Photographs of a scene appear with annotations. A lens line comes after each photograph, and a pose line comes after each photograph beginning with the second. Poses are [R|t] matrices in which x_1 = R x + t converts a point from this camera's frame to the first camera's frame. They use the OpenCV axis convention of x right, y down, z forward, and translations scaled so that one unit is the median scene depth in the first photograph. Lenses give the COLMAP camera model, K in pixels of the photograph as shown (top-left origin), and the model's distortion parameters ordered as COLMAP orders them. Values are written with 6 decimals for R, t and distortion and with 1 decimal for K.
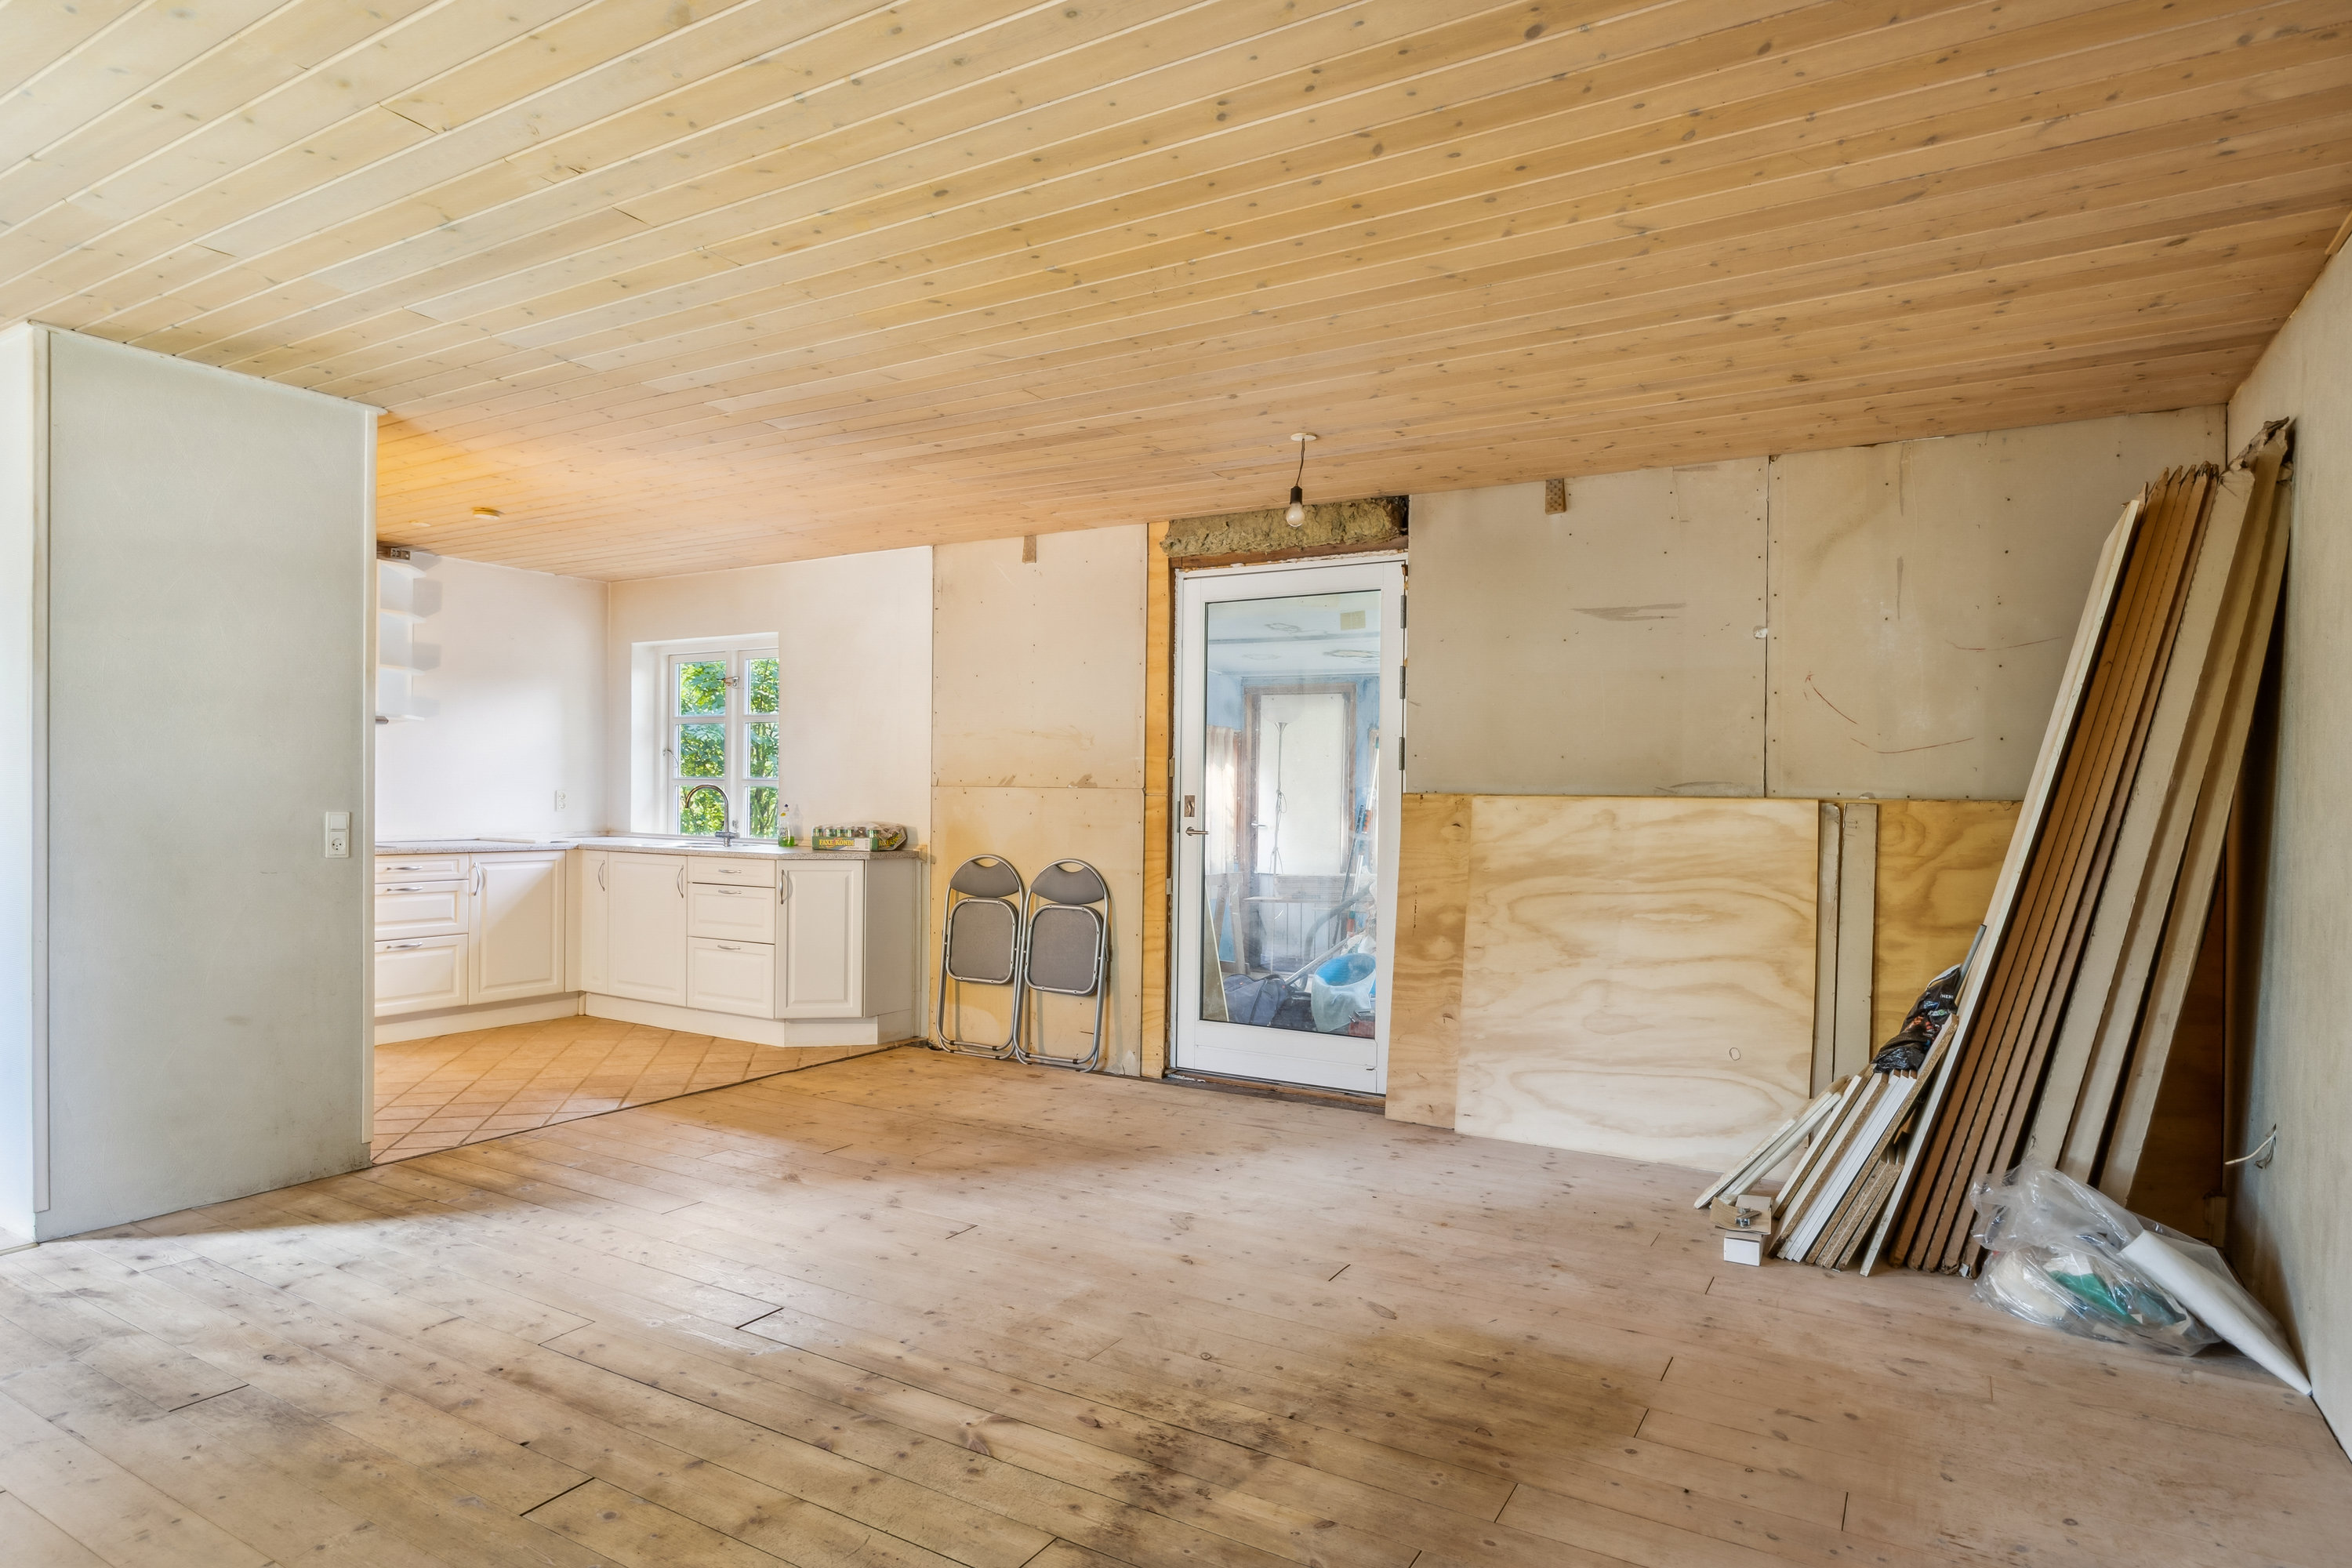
lens RADIAL K [[1315.0, 0, 1175.9], [0, 1315.0, 805.3], [0, 0, 1]] dist [-0.001763, -0.000041]
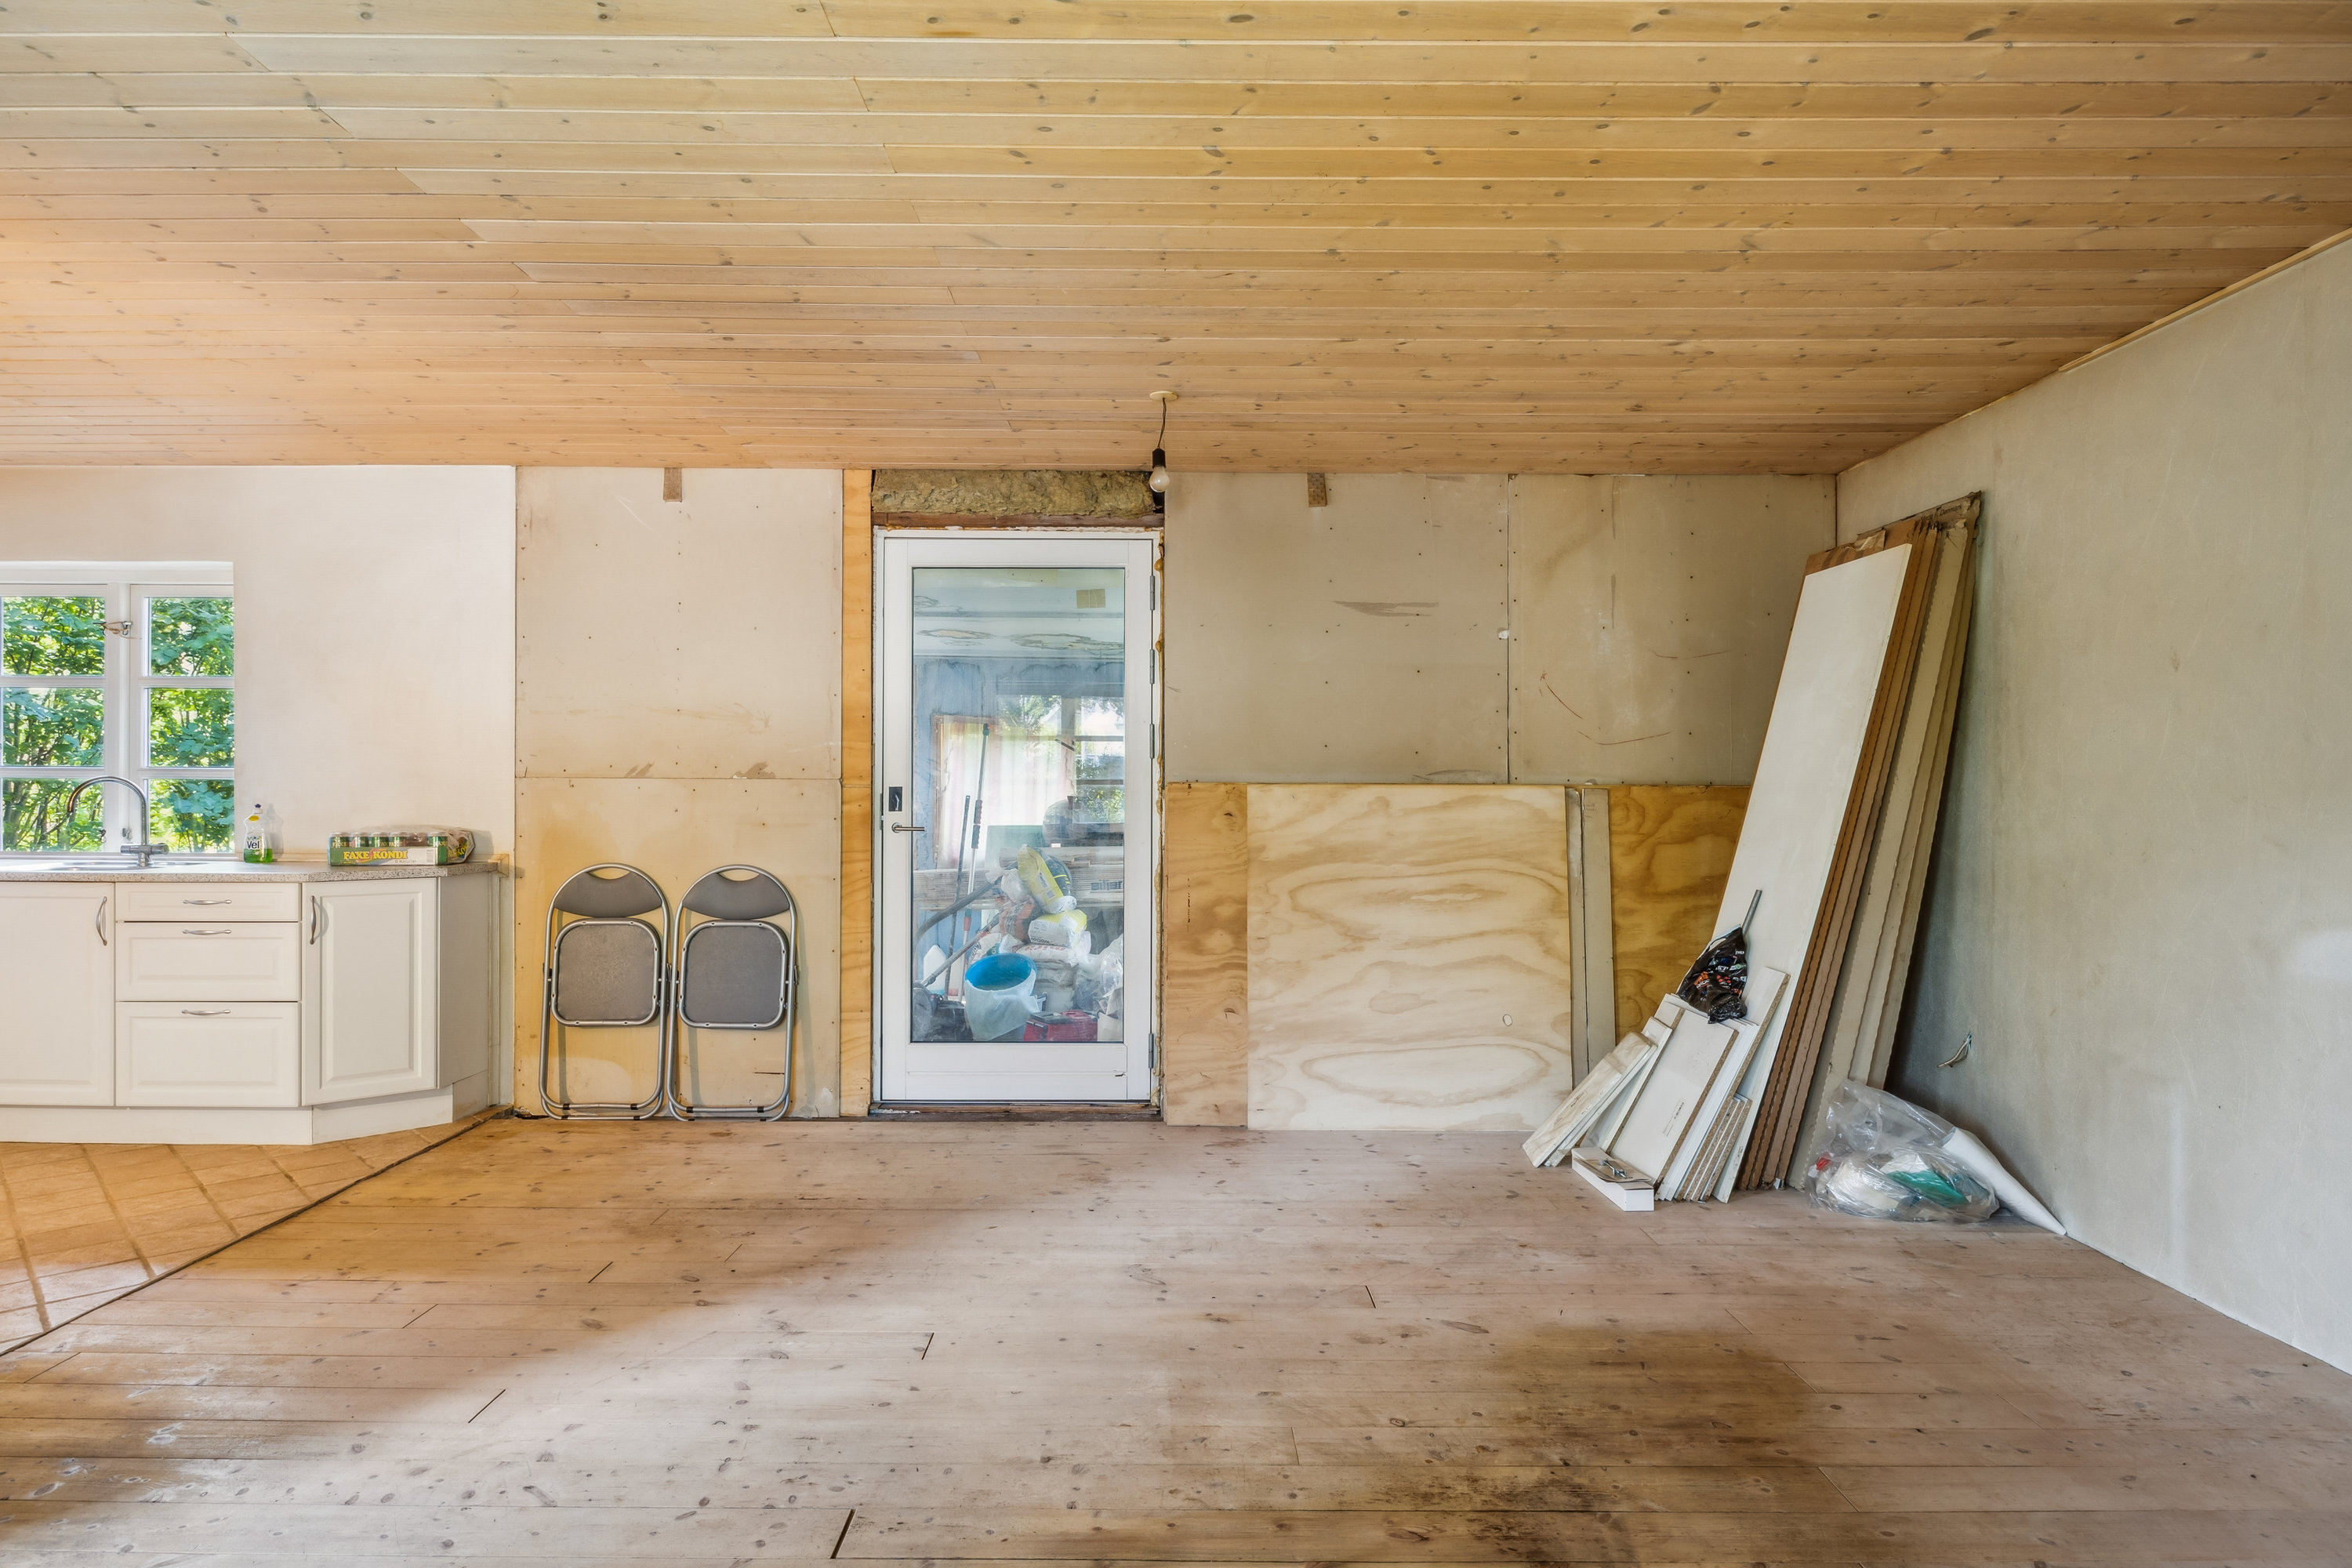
lens RADIAL K [[1306.6, 0, 1176.0], [0, 1306.6, 784.0], [0, 0, 1]] dist [-0.003204, -0.000328]
pose [[0.857453, -0.007321, 0.514510, -0.342822], [0.011201, 0.999927, -0.004439, -0.004161], [-0.514441, 0.009569, 0.857473, 0.200131]]
